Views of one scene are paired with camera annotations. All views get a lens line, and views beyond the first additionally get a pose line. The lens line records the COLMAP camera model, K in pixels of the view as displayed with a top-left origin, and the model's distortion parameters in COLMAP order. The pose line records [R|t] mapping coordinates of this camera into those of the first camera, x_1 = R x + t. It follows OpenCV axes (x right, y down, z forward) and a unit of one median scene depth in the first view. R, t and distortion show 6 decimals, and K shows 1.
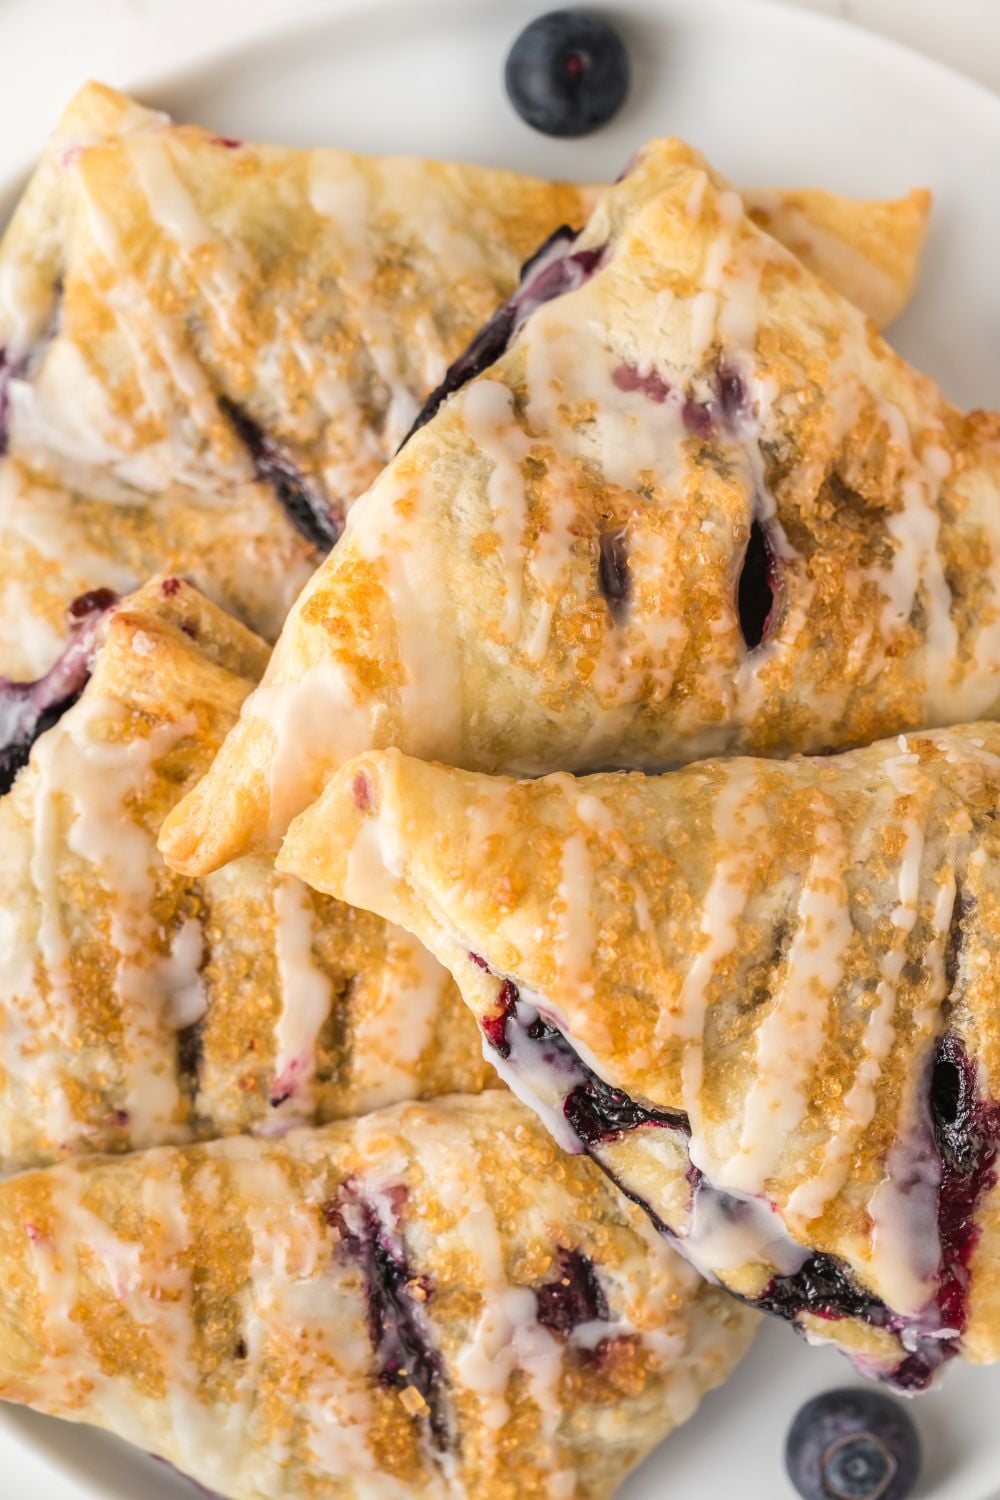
lens RADIAL K [[3019.5, 0, 500.0], [0, 3019.5, 750.0], [0, 0, 1]] dist [-0.008921, 0.143504]
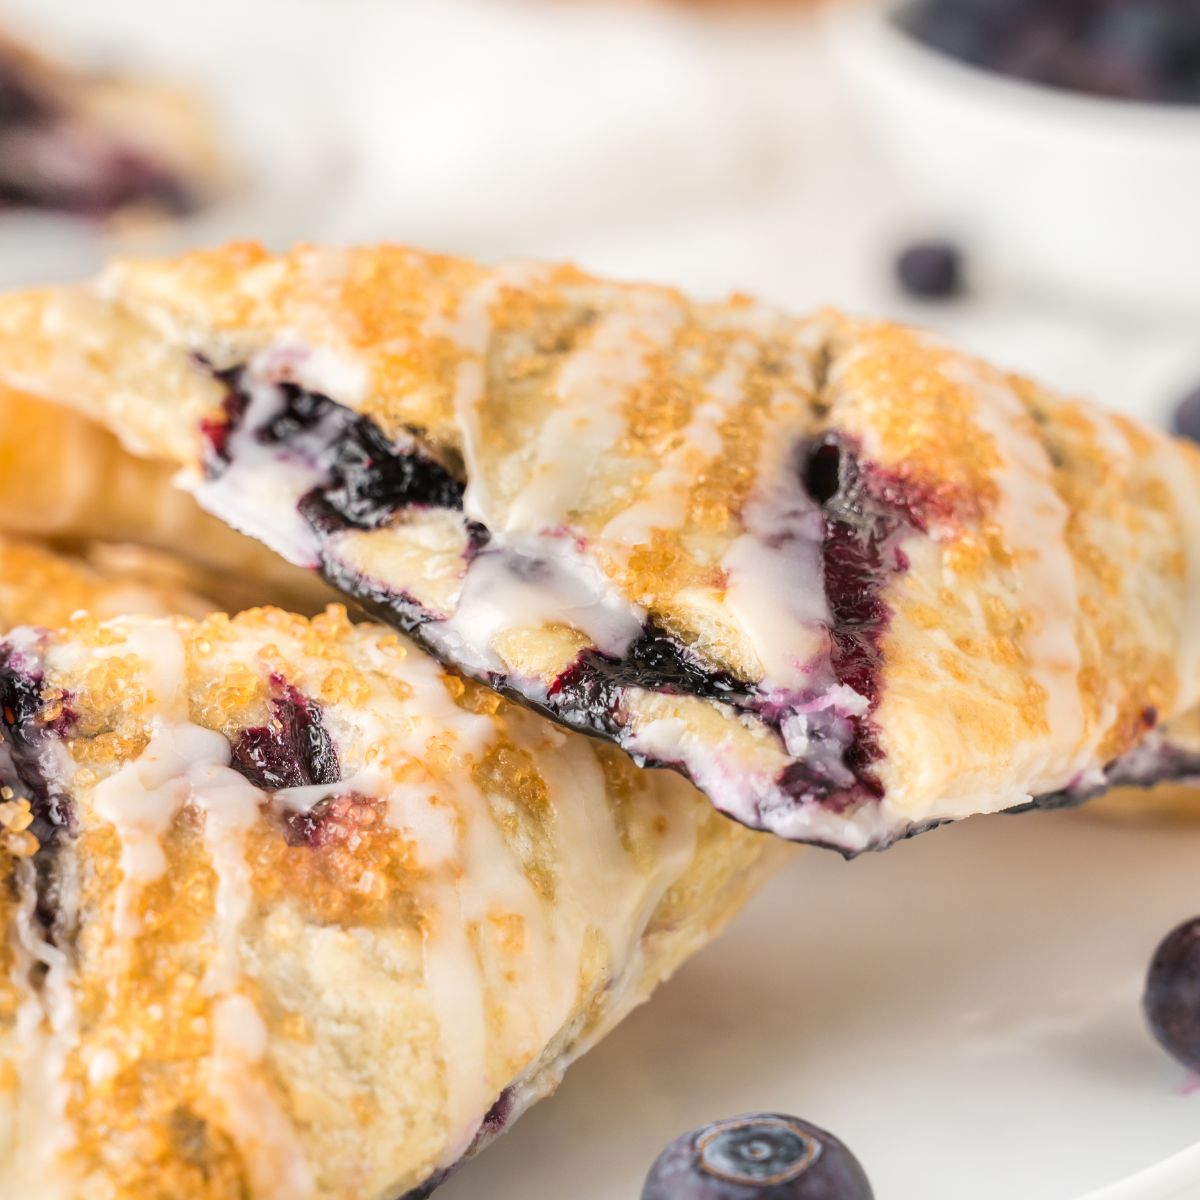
lens RADIAL K [[3928.4, 0, 600.0], [0, 3928.4, 600.0], [0, 0, 1]] dist [0.004441, 0.638967]
pose [[0.999071, -0.005749, -0.042703, 0.129110], [-0.038194, 0.340607, -0.939430, 0.971633], [0.019946, 0.940188, 0.340071, 0.683481]]
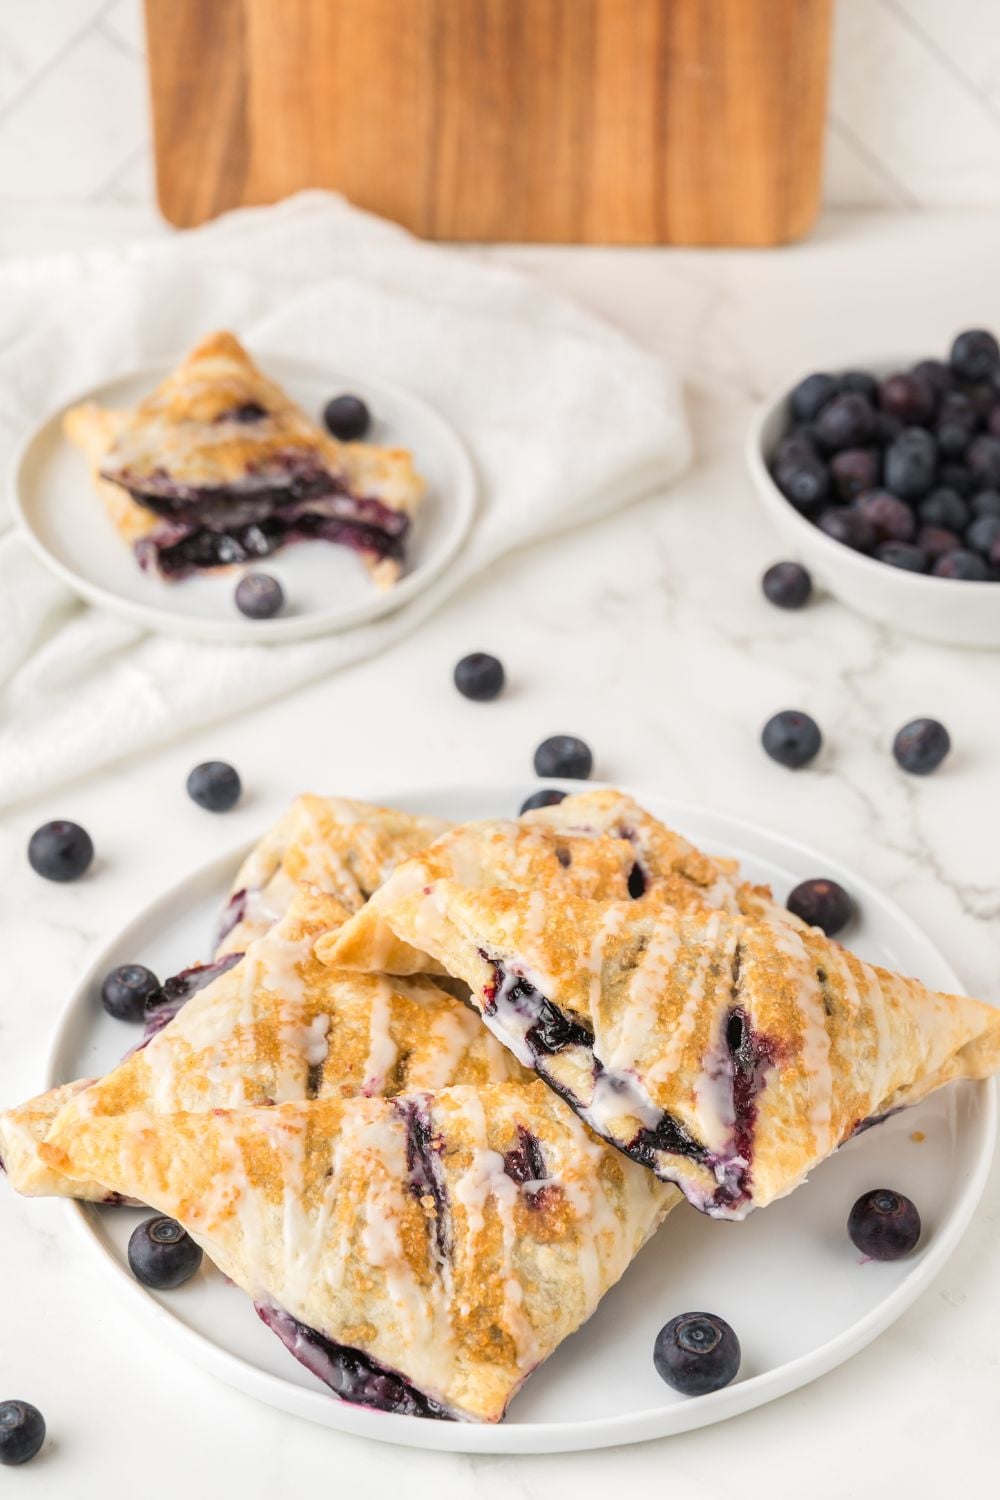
lens RADIAL K [[3019.5, 0, 500.0], [0, 3019.5, 750.0], [0, 0, 1]] dist [-0.008921, 0.143504]
pose [[0.998611, 0.039720, -0.034623, 0.060150], [-0.051627, 0.606122, -0.793694, 1.409112], [-0.010540, 0.794379, 0.607331, -0.230053]]
